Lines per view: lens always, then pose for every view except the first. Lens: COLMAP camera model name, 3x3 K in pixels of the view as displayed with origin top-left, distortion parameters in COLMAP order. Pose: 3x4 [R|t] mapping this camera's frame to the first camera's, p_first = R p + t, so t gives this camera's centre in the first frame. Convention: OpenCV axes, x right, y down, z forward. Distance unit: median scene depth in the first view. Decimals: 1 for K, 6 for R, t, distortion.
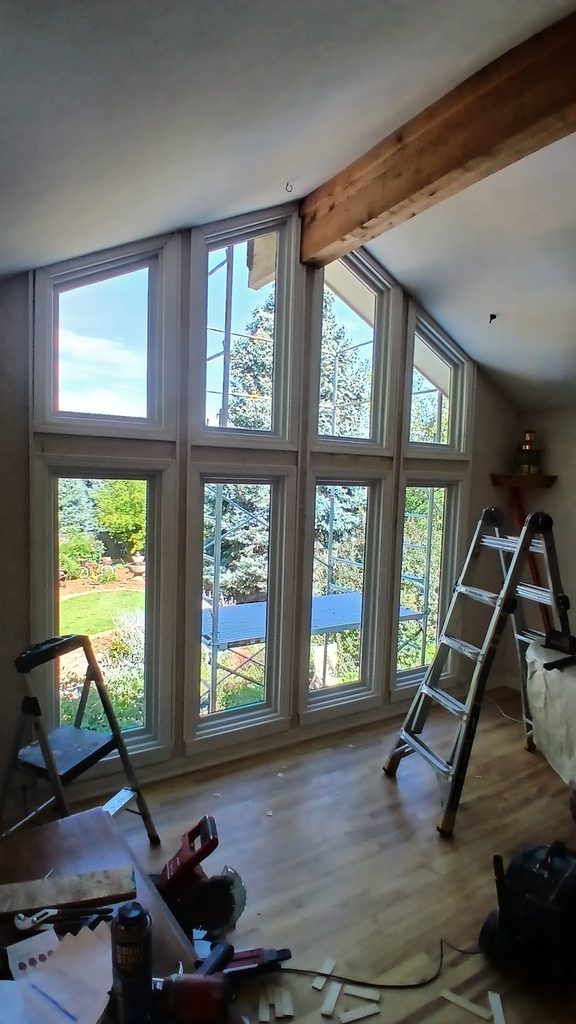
lens RADIAL K [[510.5, 0, 286.8], [0, 510.5, 517.3], [0, 0, 1]] dist [-0.024422, -0.012342]
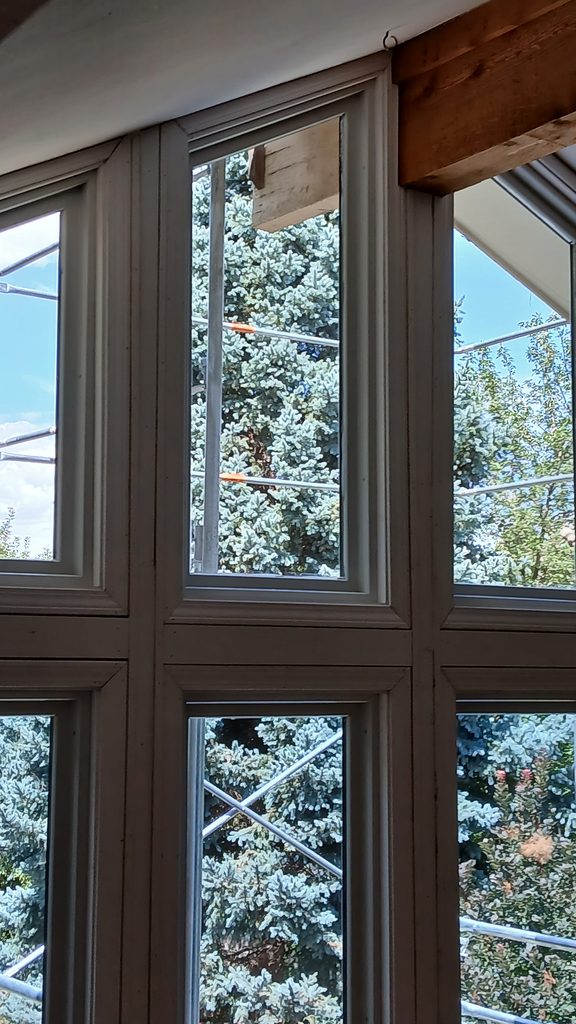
lens RADIAL K [[1578.2, 0, 289.8], [0, 1578.2, 484.2], [0, 0, 1]] dist [0.123834, 0.000000]
pose [[0.998792, -0.023792, 0.042993, -0.123321], [0.032064, 0.978581, -0.203349, 0.008044], [-0.037234, 0.204482, 0.978162, -0.232771]]
